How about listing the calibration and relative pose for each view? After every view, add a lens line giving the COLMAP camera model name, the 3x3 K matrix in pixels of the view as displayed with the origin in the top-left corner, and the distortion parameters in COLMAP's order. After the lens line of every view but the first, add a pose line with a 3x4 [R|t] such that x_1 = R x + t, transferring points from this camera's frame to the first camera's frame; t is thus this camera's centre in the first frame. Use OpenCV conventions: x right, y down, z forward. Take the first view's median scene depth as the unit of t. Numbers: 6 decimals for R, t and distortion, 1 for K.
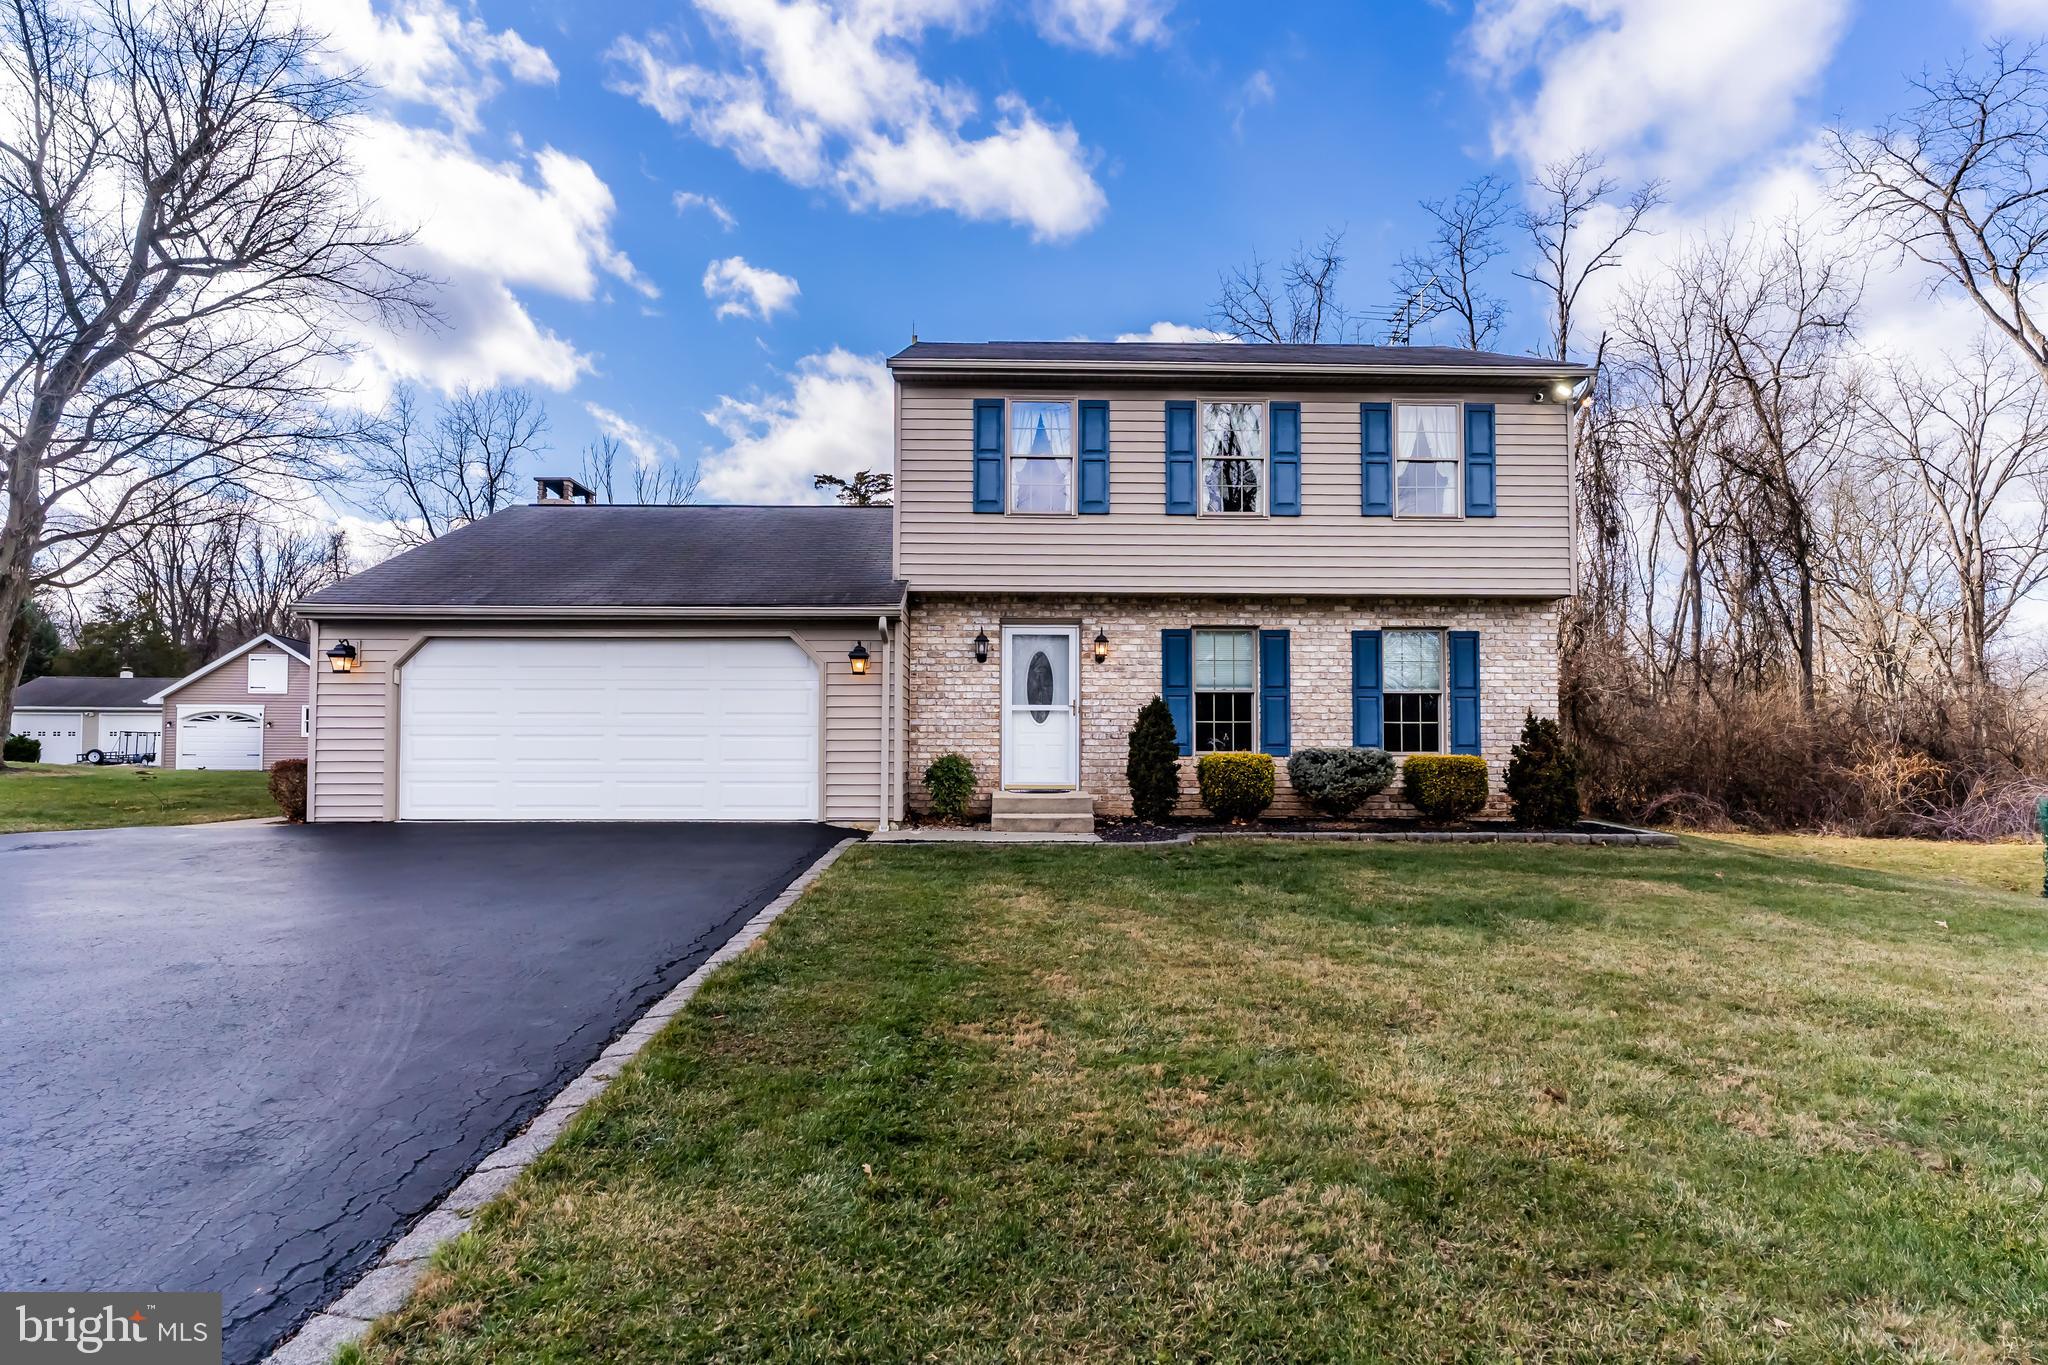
lens RADIAL K [[1132.8, 0, 1022.4], [0, 1132.8, 712.1], [0, 0, 1]] dist [-0.004842, -0.000698]
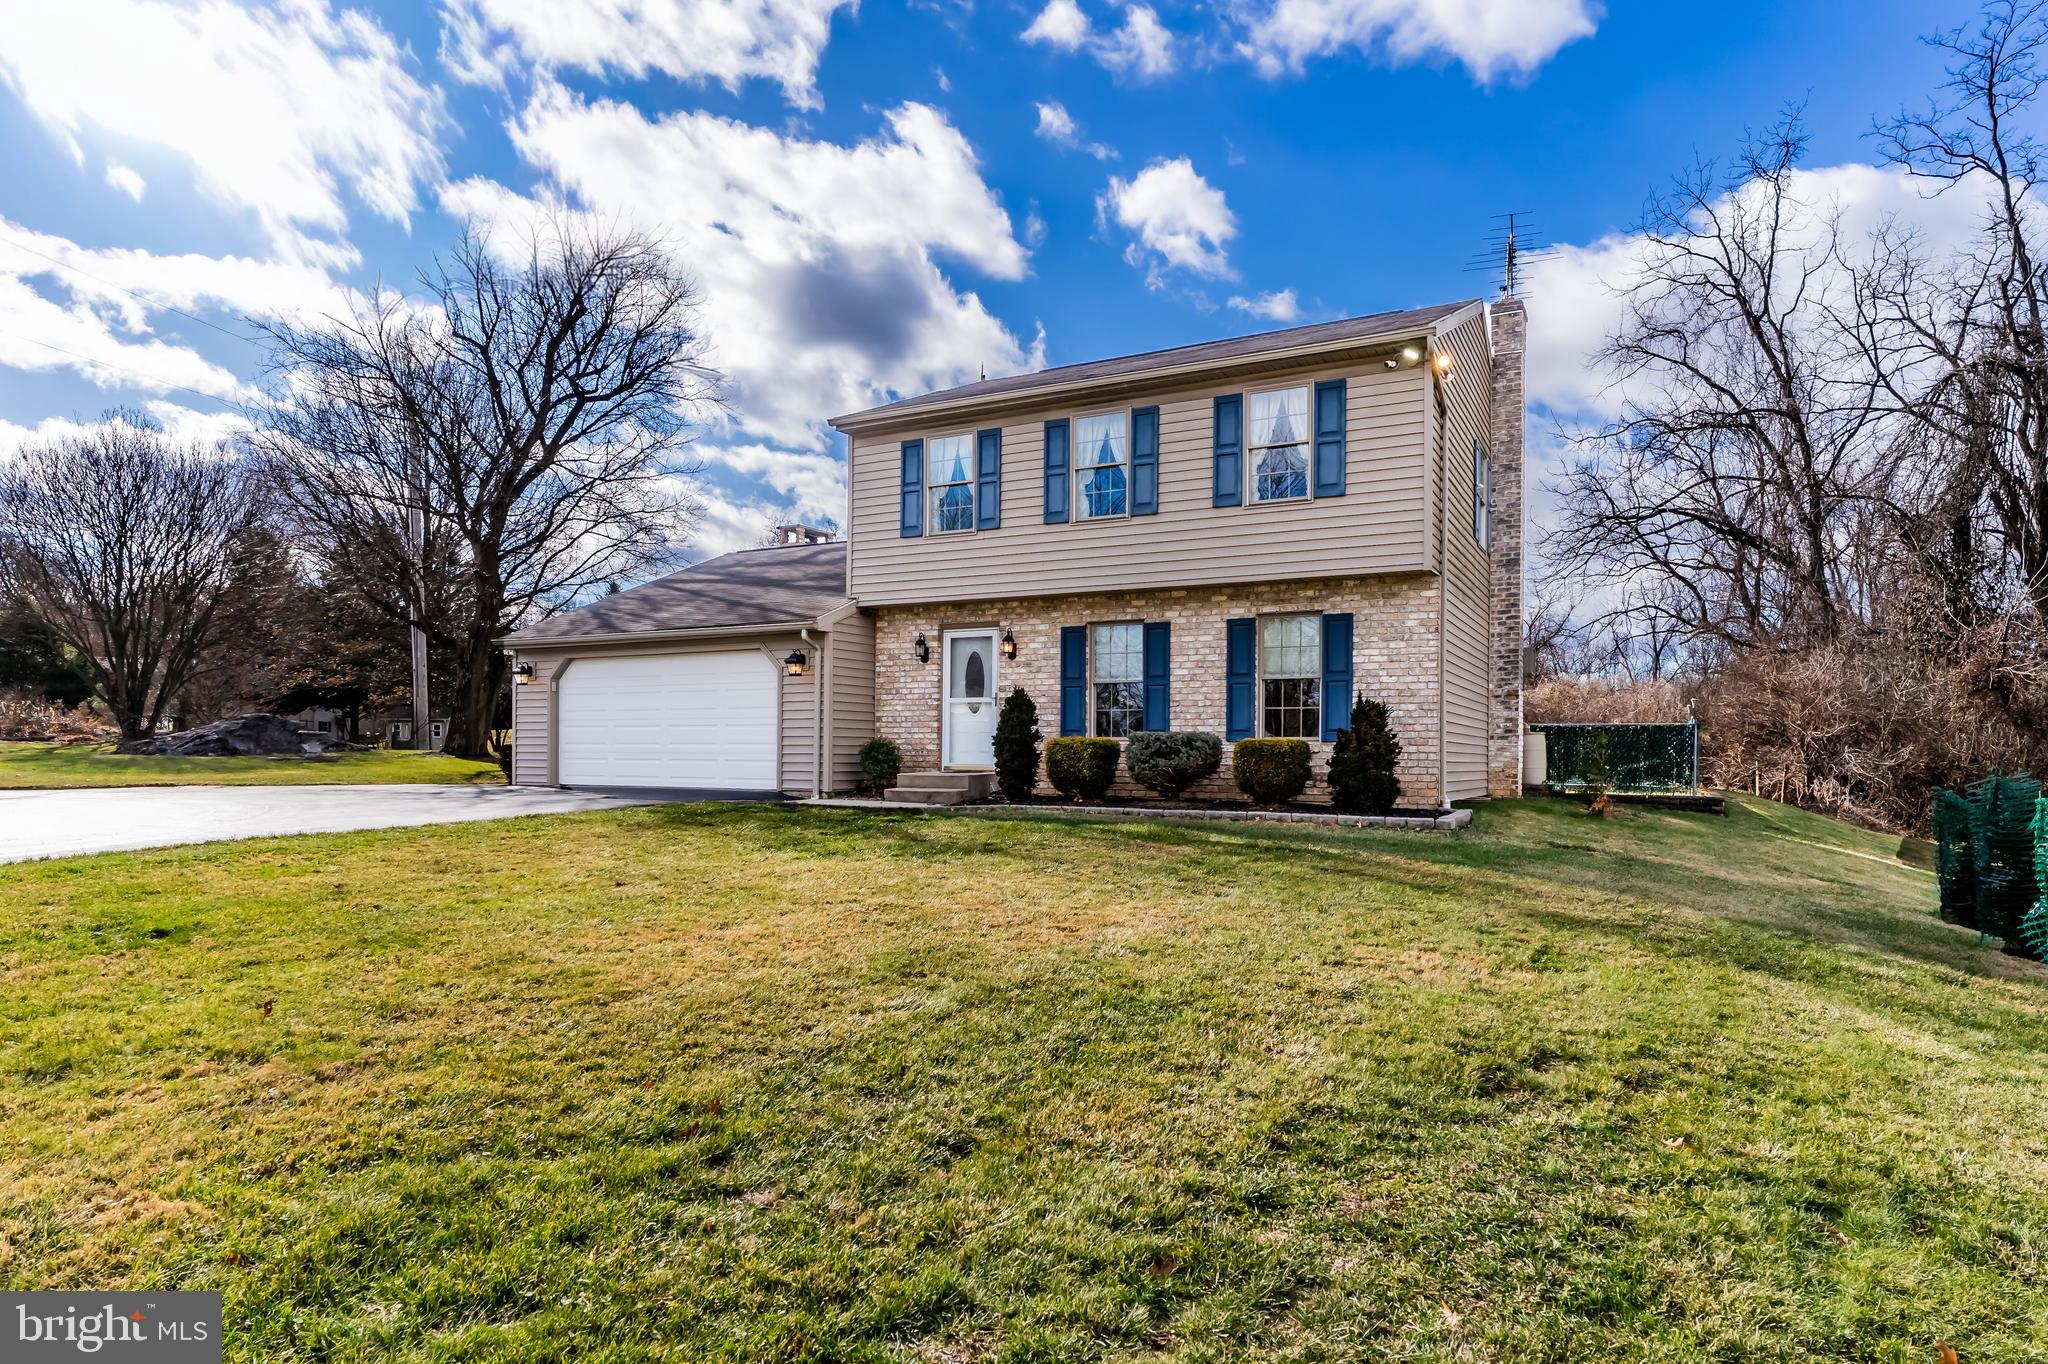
lens RADIAL K [[1106.8, 0, 1023.1], [0, 1106.8, 732.1], [0, 0, 1]] dist [0.000500, -0.000158]
pose [[0.881040, -0.003747, -0.473027, 0.602376], [0.018988, 0.999443, 0.027449, -0.000679], [0.472661, -0.033165, 0.880620, 0.024785]]
